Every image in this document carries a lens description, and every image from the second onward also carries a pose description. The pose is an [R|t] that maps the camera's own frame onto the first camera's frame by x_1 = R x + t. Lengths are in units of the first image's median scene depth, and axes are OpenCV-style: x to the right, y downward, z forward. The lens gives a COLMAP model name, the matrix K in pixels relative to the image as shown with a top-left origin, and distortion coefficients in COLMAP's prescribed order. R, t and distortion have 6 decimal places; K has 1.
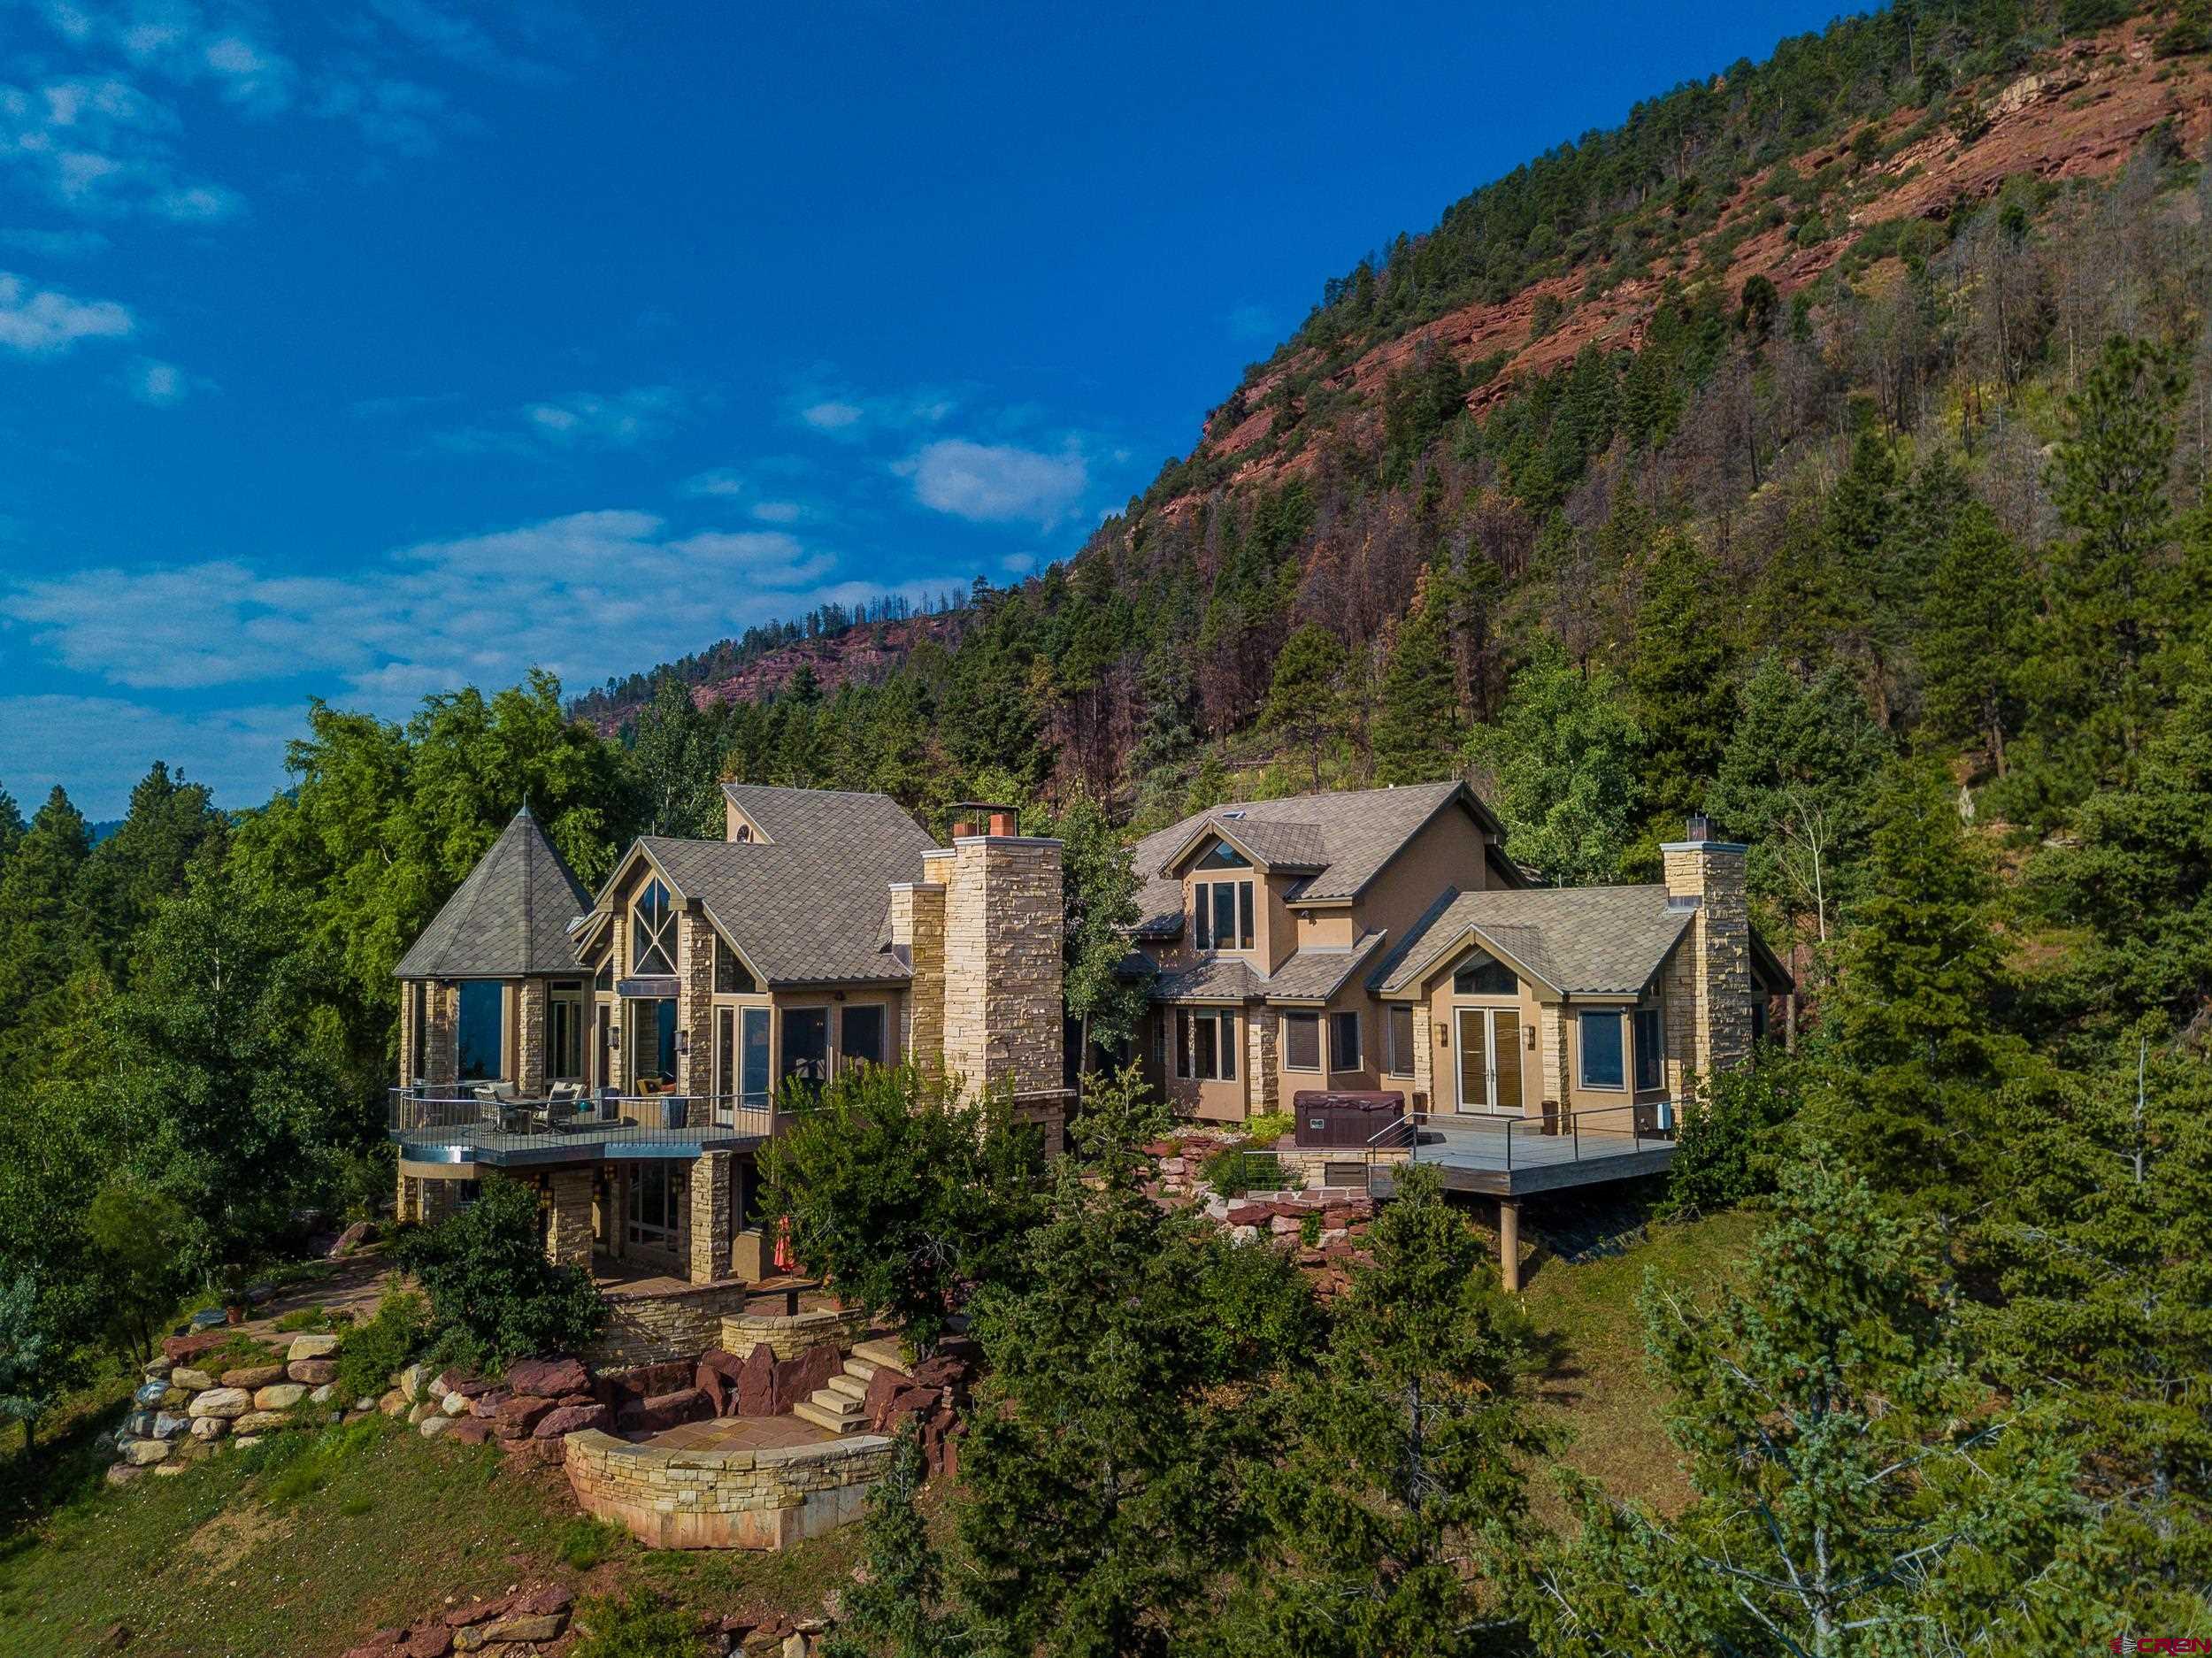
lens RADIAL K [[1698.9, 0, 1106.0], [0, 1698.9, 829.0], [0, 0, 1]] dist [-0.003124, -0.005395]
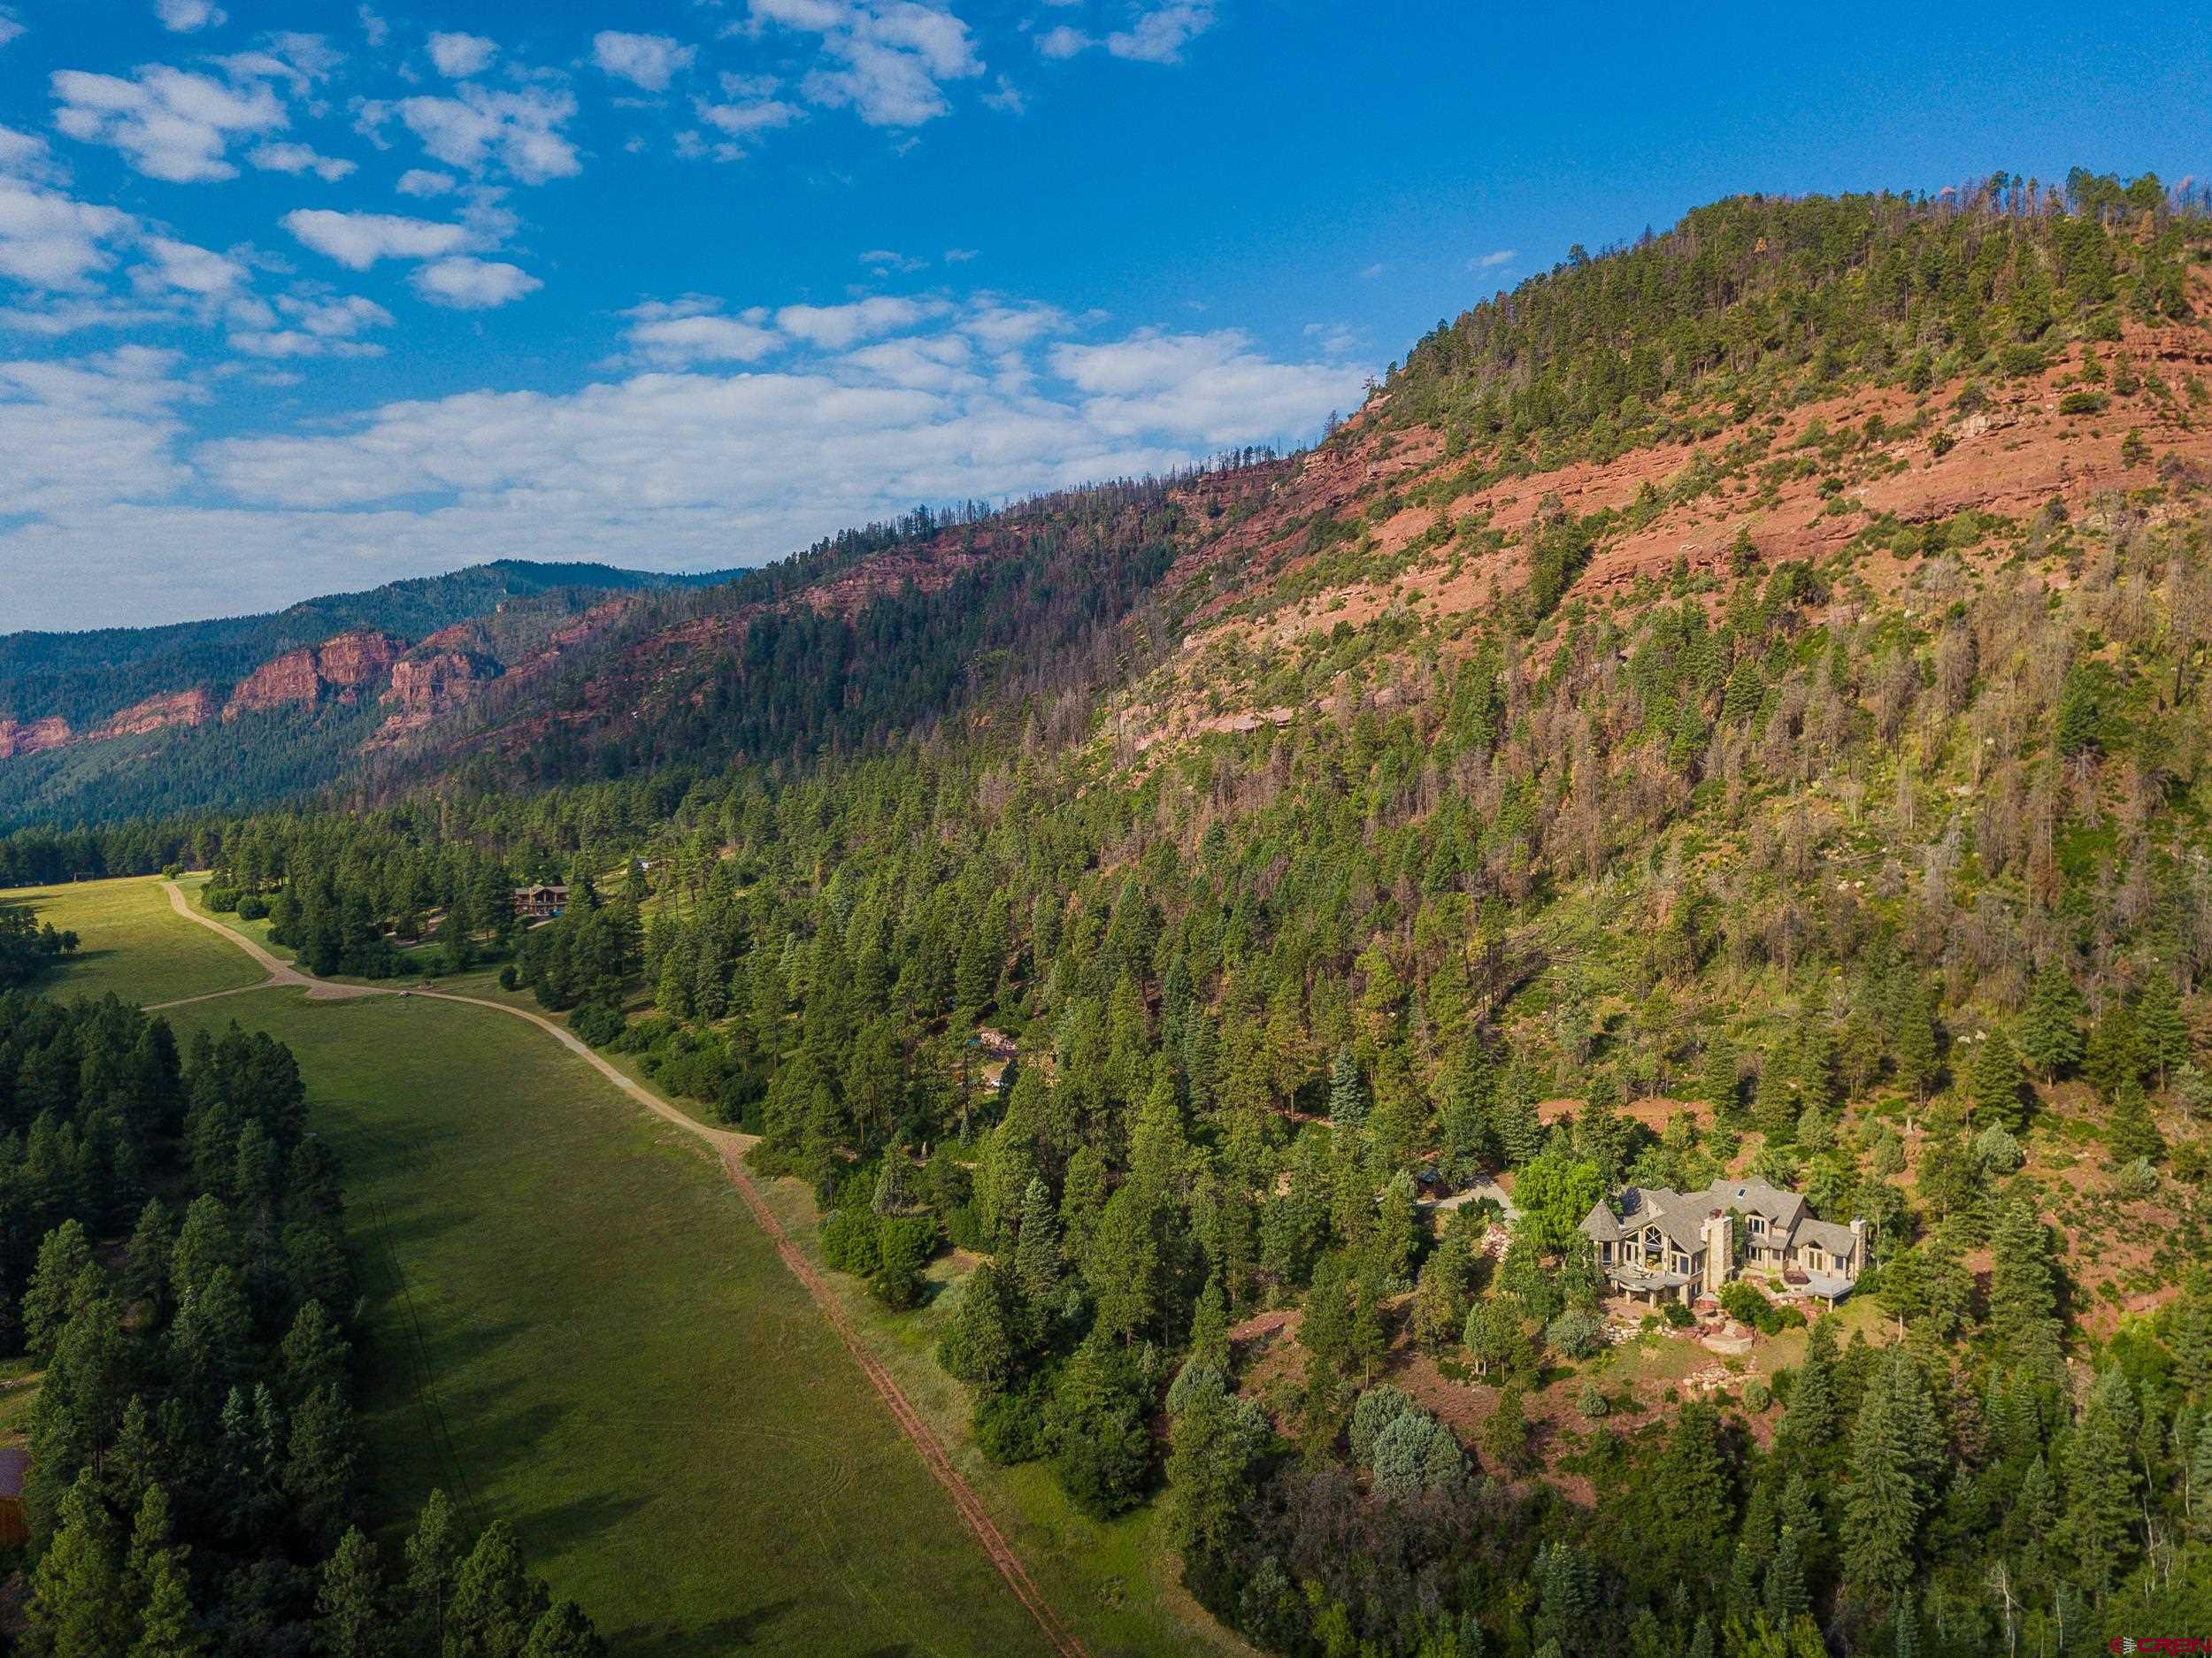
lens RADIAL K [[1698.9, 0, 1106.0], [0, 1698.9, 829.0], [0, 0, 1]] dist [-0.003124, -0.005395]
pose [[0.999569, -0.000902, 0.029334, -0.301907], [-0.002802, 0.992028, 0.125986, -0.262816], [-0.029214, -0.126013, 0.991598, -0.564826]]
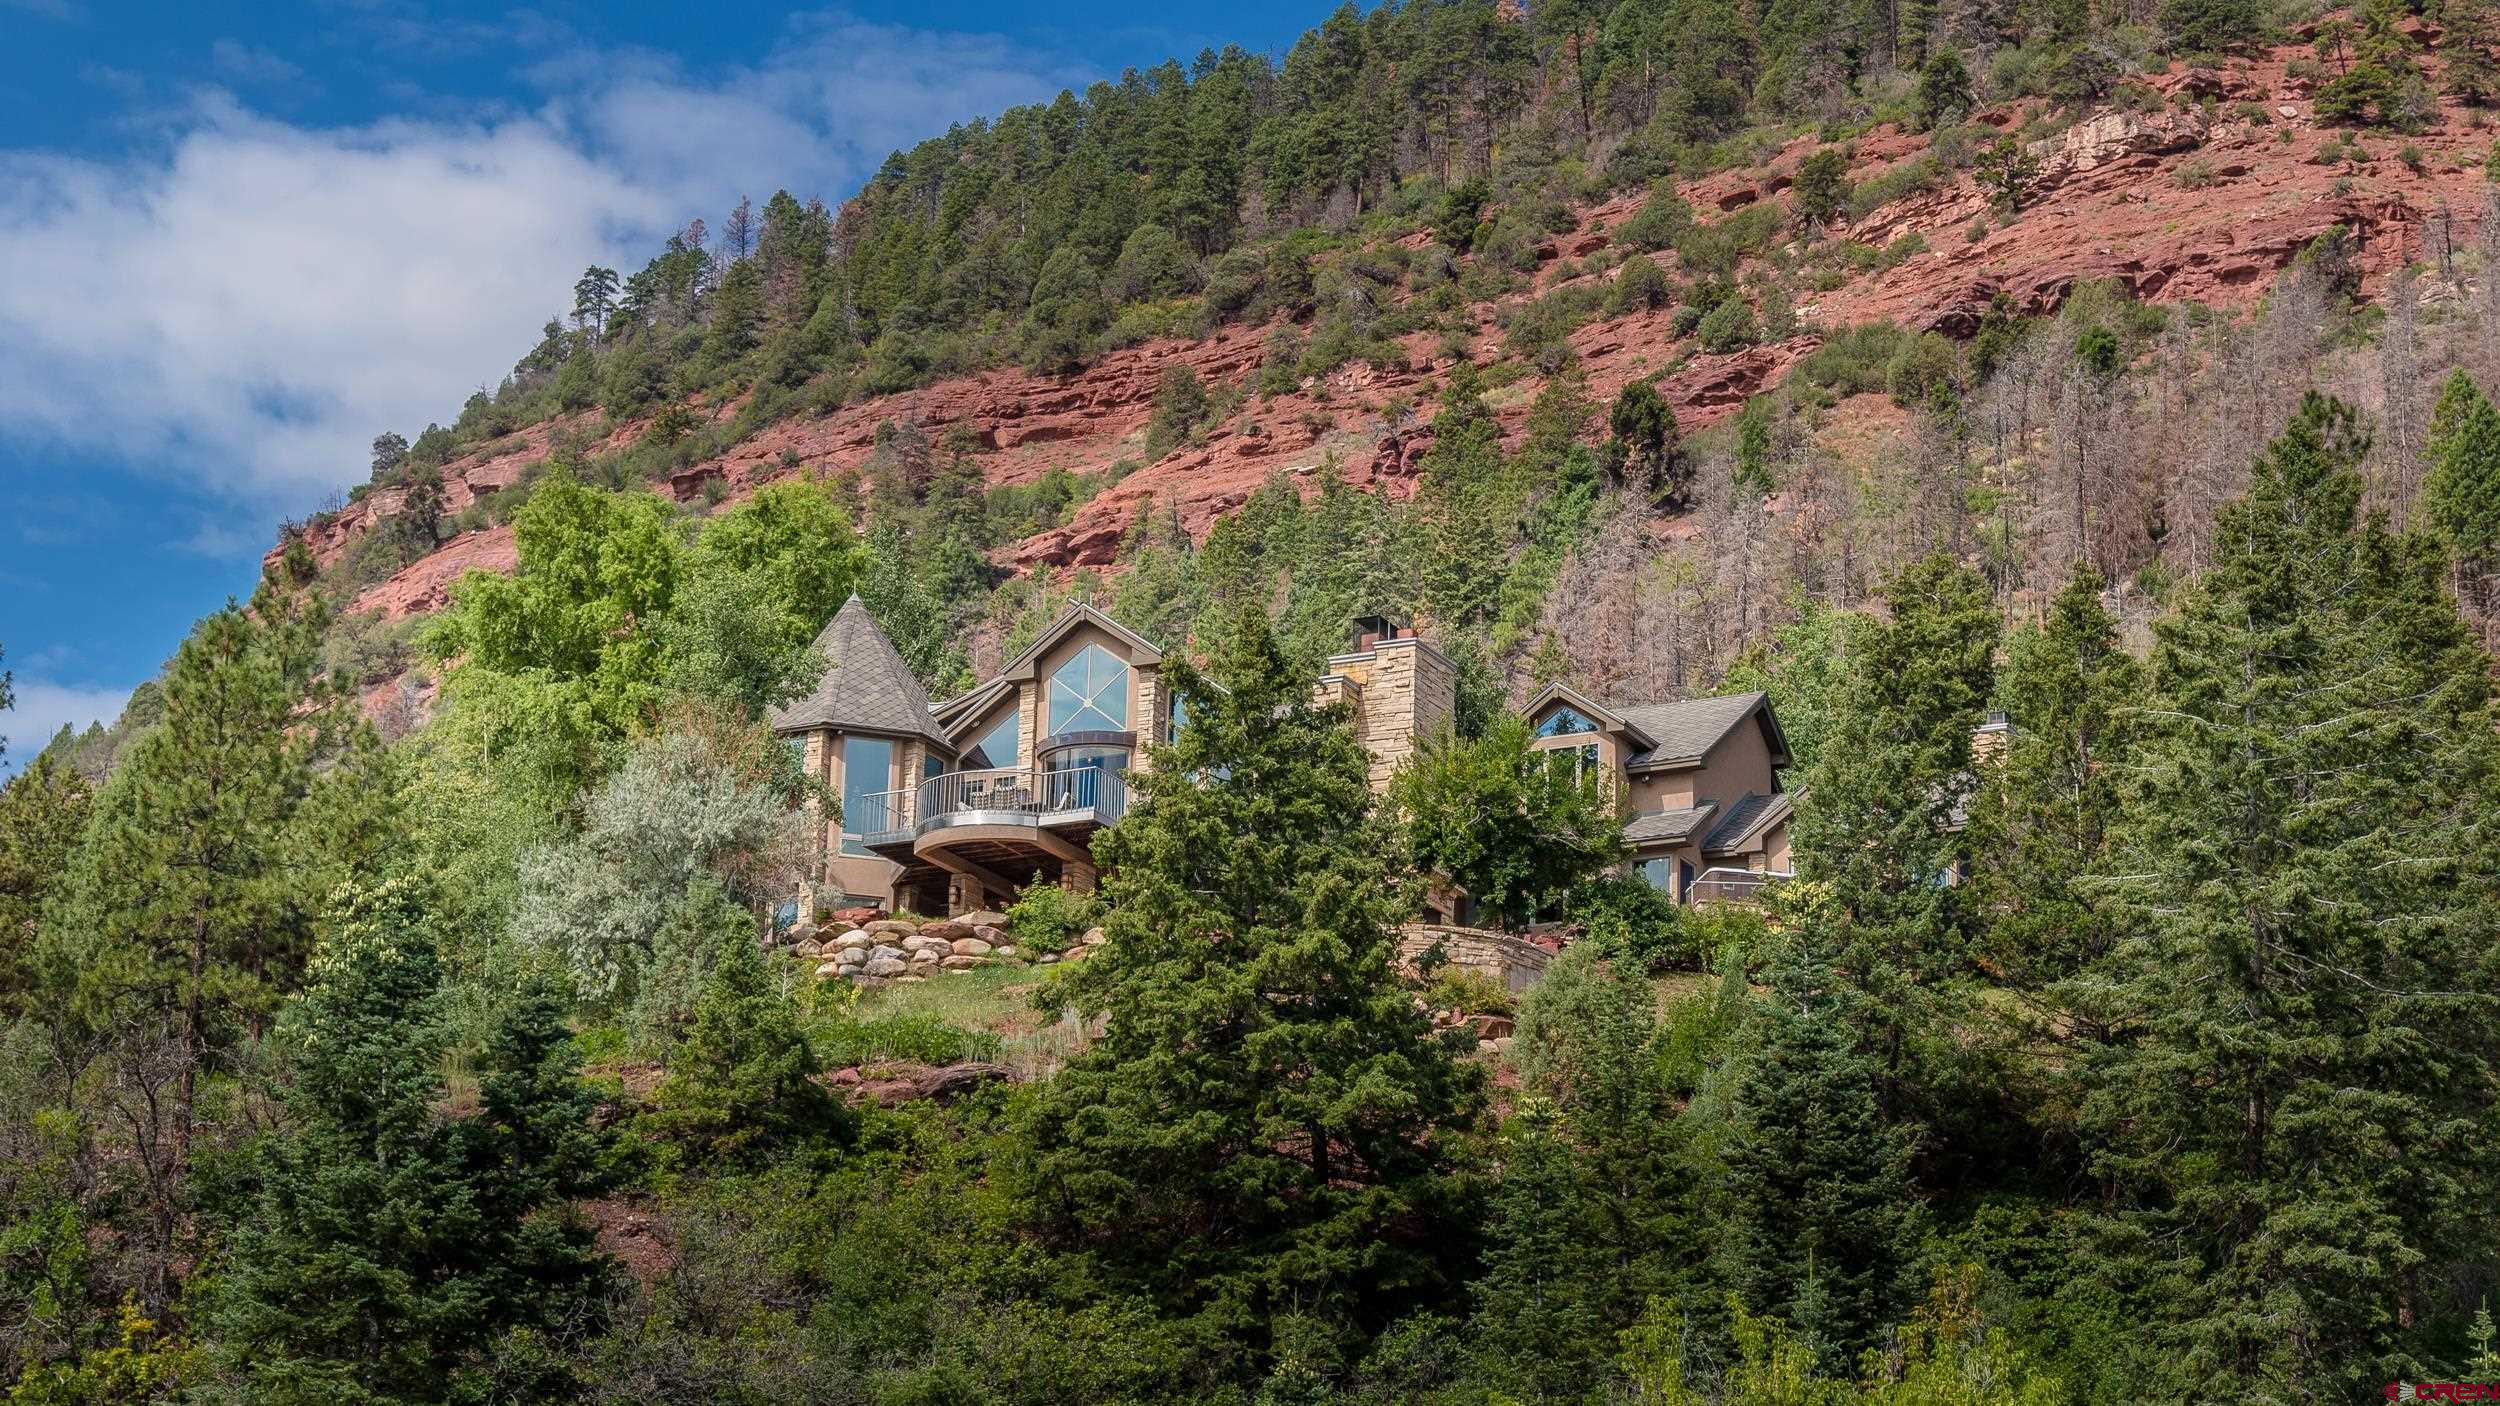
lens RADIAL K [[4809.0, 0, 1250.0], [0, 4809.0, 703.0], [0, 0, 1]] dist [-0.329153, 2.459196]
pose [[0.939010, 0.135538, 0.316054, -0.160101], [-0.059690, 0.969342, -0.238355, 0.110337], [-0.338671, 0.204953, 0.918312, -0.249464]]
